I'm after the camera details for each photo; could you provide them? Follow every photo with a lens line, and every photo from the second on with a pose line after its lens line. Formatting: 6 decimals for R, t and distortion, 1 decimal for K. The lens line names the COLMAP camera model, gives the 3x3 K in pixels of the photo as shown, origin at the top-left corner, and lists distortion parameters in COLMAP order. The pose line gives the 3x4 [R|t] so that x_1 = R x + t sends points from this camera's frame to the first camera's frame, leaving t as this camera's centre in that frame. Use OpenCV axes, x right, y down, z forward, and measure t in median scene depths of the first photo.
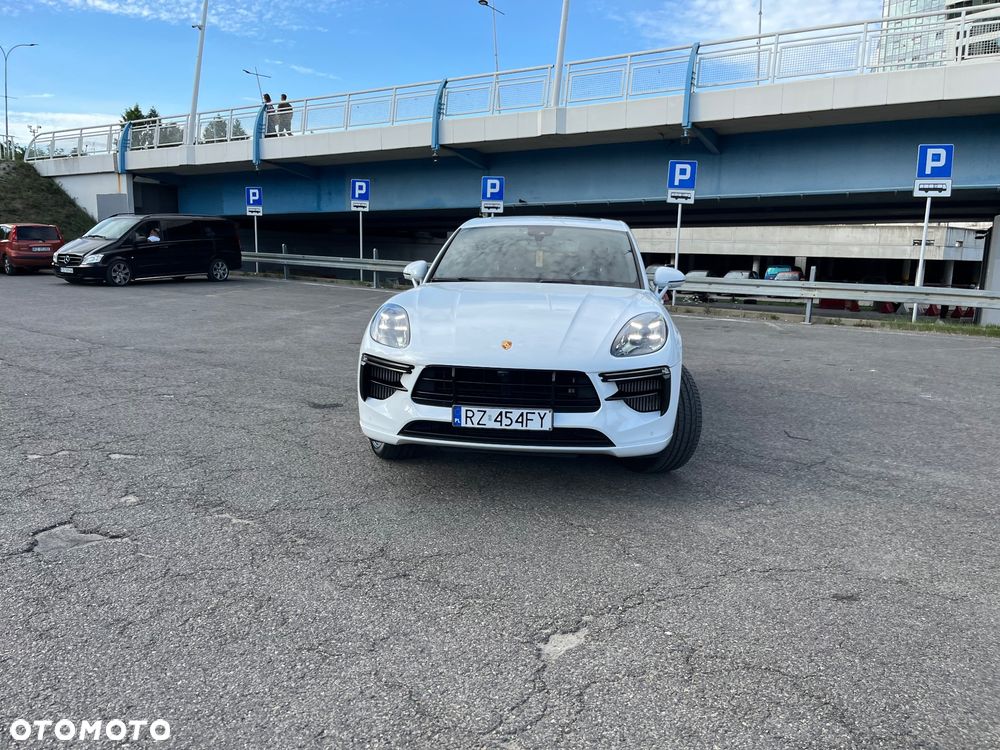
lens RADIAL K [[758.7, 0, 508.3], [0, 758.7, 383.3], [0, 0, 1]] dist [0.066393, -0.090430]
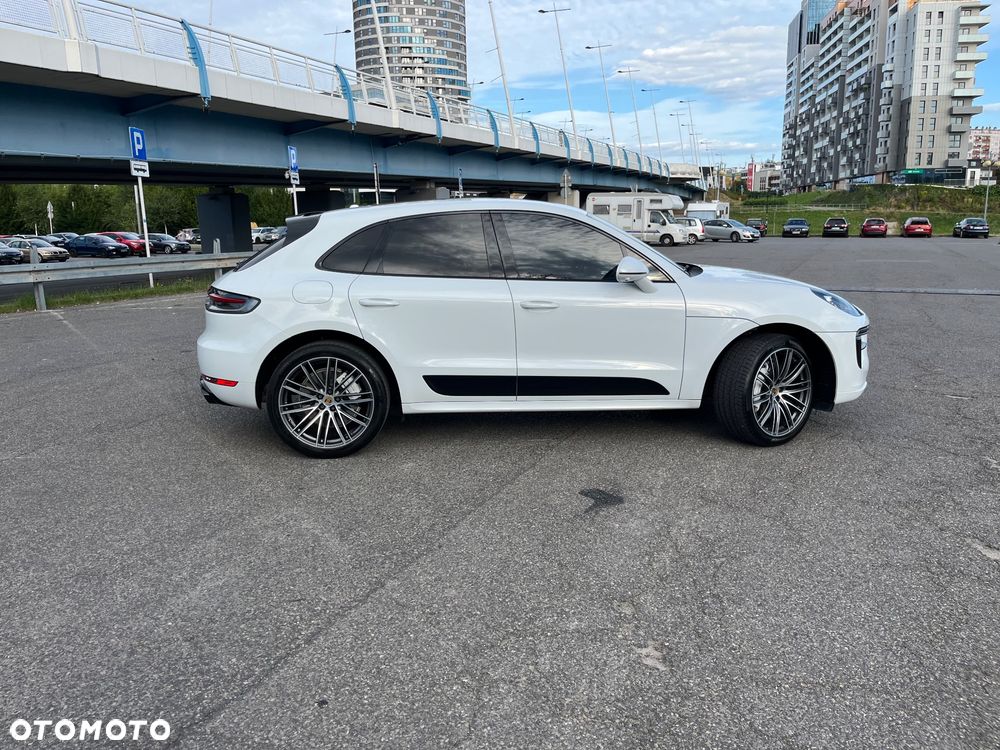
lens RADIAL K [[758.7, 0, 508.7], [0, 758.7, 370.1], [0, 0, 1]] dist [0.066393, -0.090430]
pose [[-0.197654, -0.215036, 0.956395, -0.977178], [0.179887, 0.951119, 0.251026, -0.296557], [-0.963625, 0.221659, -0.149311, 1.381164]]
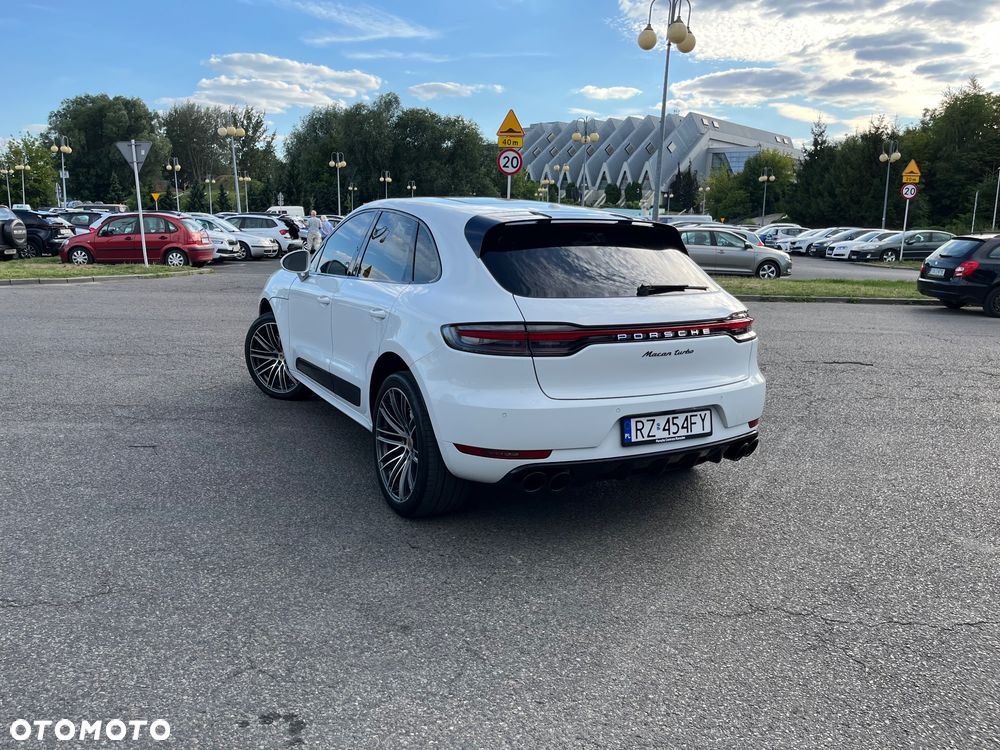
lens RADIAL K [[758.7, 0, 508.6], [0, 758.7, 369.1], [0, 0, 1]] dist [0.066393, -0.090430]
pose [[-0.798615, 0.069801, -0.597781, 0.604193], [-0.152731, 0.937231, 0.313481, -0.366220], [0.582141, 0.341650, -0.737826, 1.986721]]
